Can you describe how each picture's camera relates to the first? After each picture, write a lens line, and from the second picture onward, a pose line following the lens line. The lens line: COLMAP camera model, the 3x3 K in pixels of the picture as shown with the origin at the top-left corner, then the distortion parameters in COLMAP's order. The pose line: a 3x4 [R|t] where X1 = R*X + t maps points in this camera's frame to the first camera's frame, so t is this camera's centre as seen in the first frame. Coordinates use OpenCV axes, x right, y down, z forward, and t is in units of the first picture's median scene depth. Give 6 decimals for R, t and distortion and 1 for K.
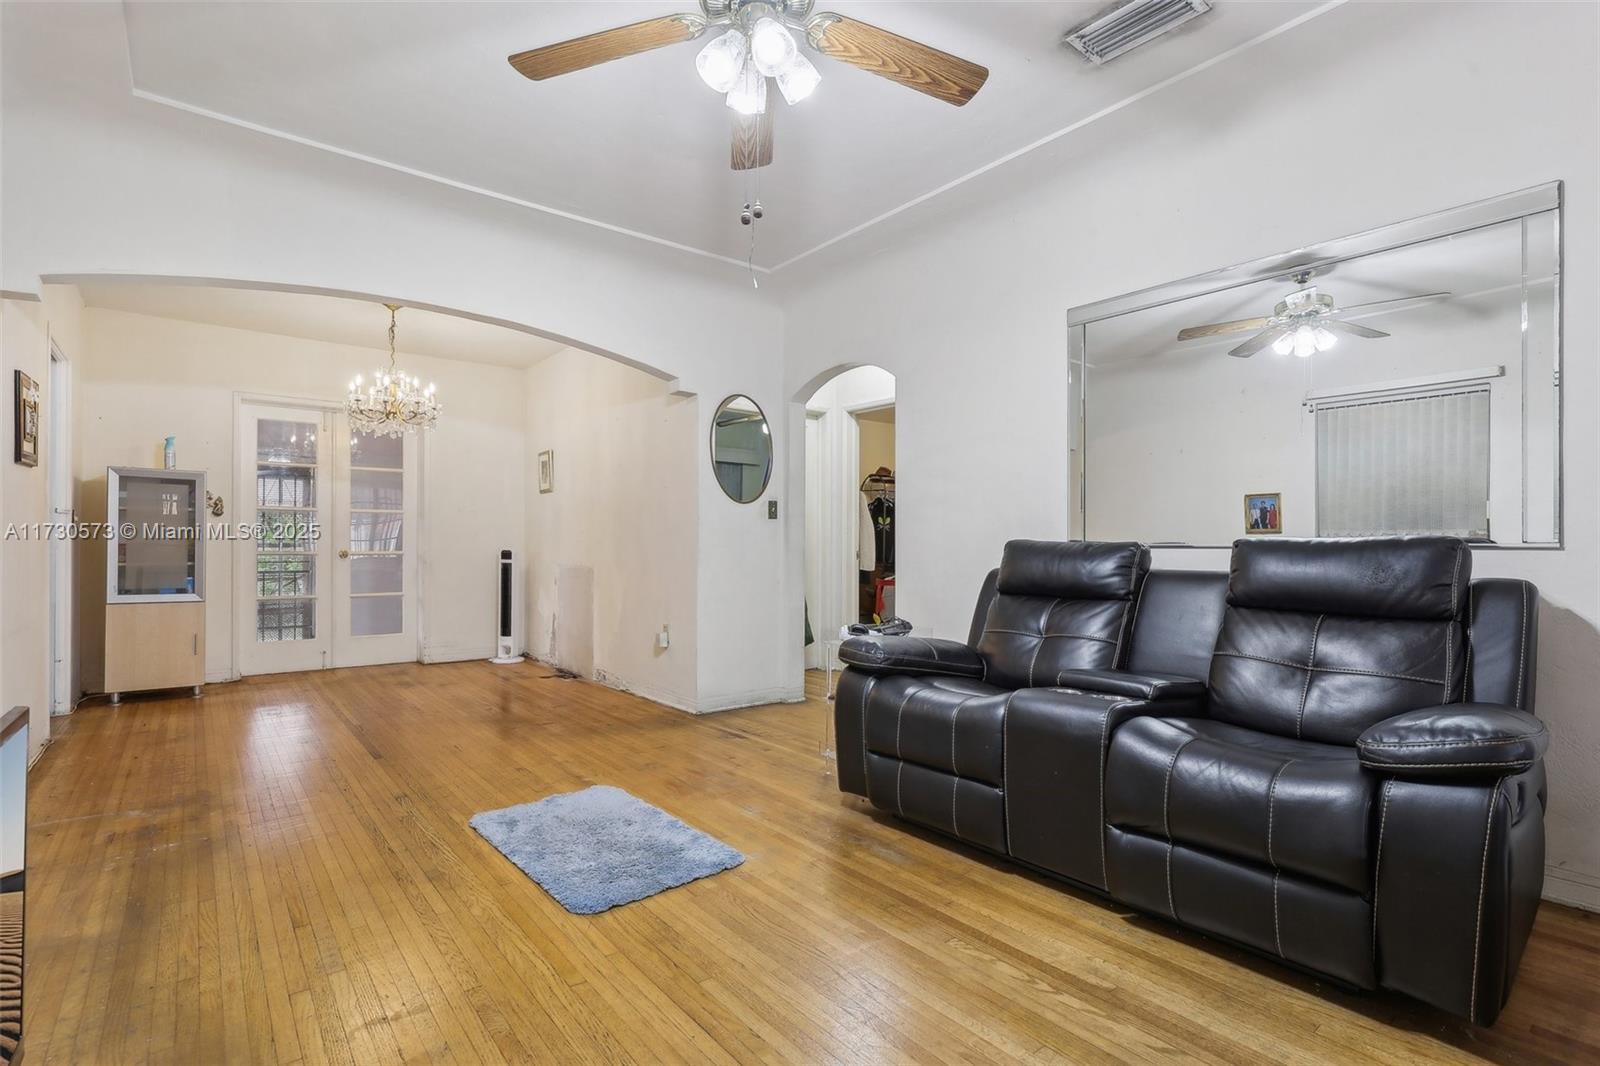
lens RADIAL K [[753.2, 0, 809.9], [0, 753.2, 532.0], [0, 0, 1]] dist [-0.018429, 0.000062]
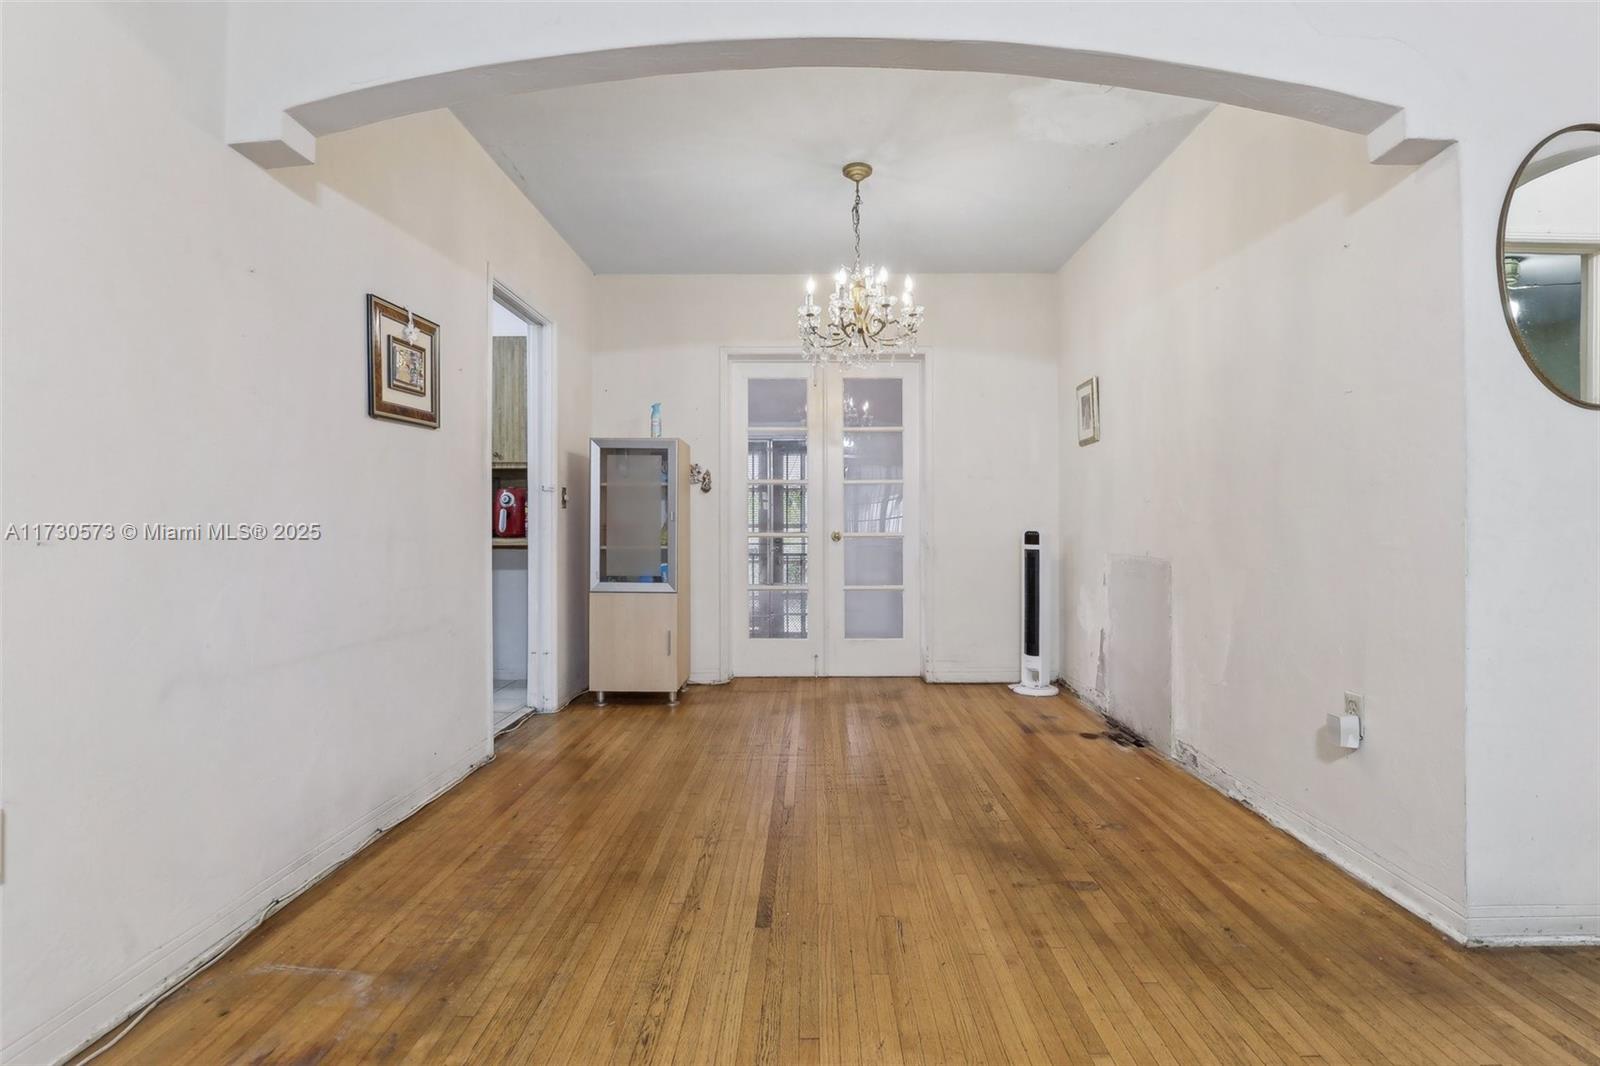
lens RADIAL K [[753.2, 0, 809.9], [0, 753.2, 532.0], [0, 0, 1]] dist [-0.018429, 0.000062]
pose [[0.764890, 0.000458, -0.644161, -0.137259], [0.016288, 0.999666, 0.020051, 0.009318], [0.643955, -0.025829, 0.764627, 0.406148]]
